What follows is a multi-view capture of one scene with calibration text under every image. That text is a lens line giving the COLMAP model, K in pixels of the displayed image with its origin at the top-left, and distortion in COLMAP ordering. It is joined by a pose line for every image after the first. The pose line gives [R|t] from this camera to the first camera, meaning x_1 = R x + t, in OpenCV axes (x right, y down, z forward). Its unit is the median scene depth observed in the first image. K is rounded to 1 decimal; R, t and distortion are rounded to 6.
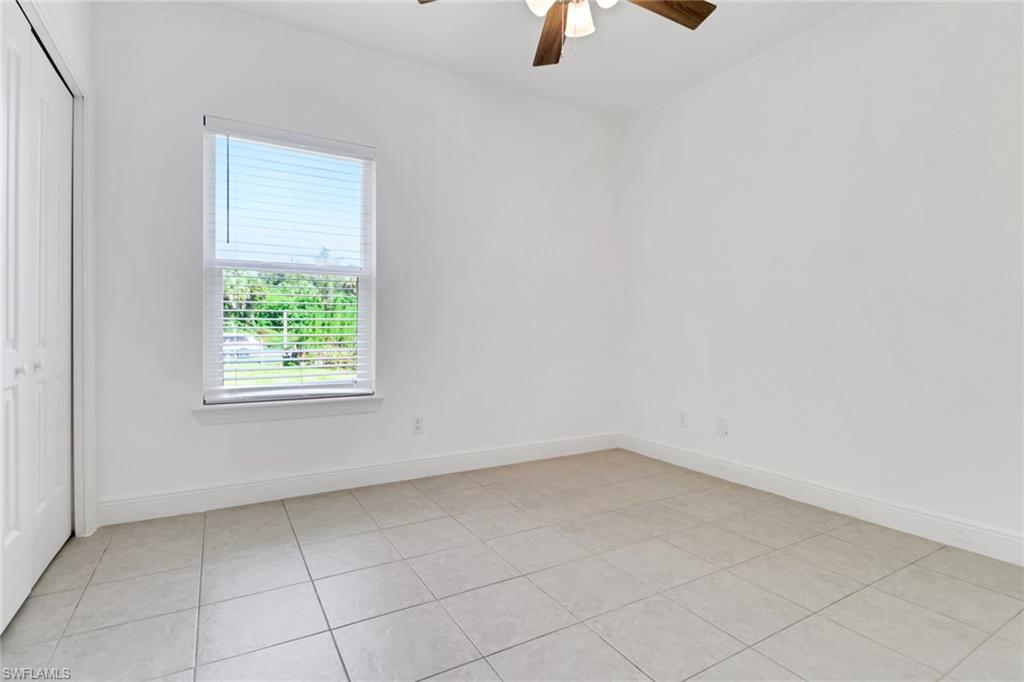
lens RADIAL K [[498.6, 0, 515.1], [0, 498.6, 336.8], [0, 0, 1]] dist [0.009556, -0.008409]
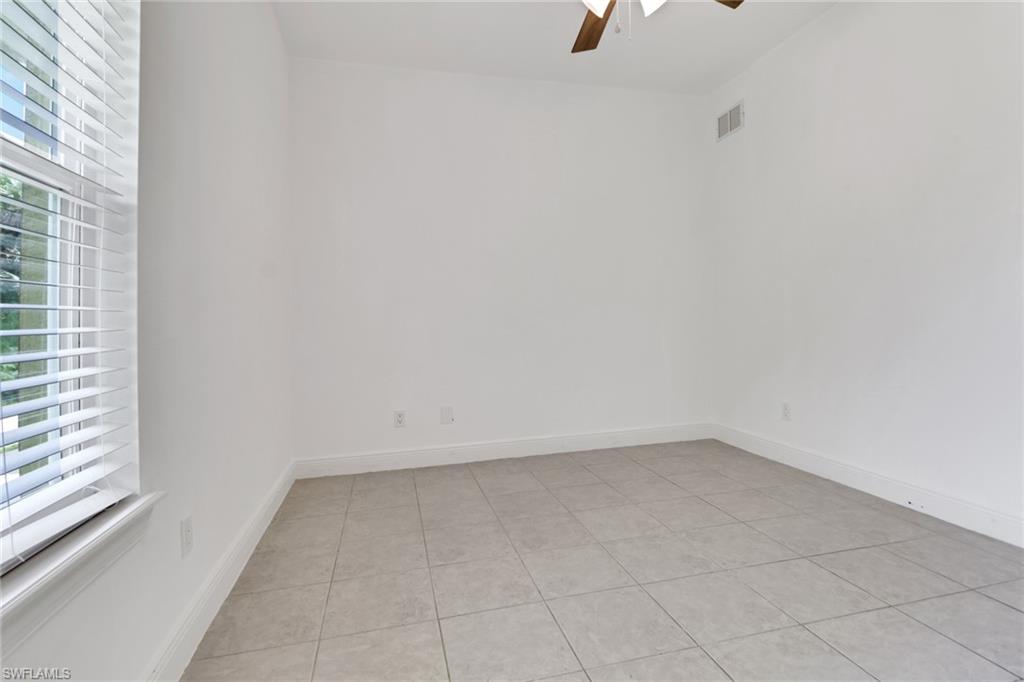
lens RADIAL K [[498.6, 0, 513.0], [0, 498.6, 337.3], [0, 0, 1]] dist [0.009556, -0.008409]
pose [[0.288222, -0.046886, 0.956415, -0.701826], [0.040176, 0.998513, 0.036842, -0.023015], [-0.956720, 0.027806, 0.289678, 0.714979]]
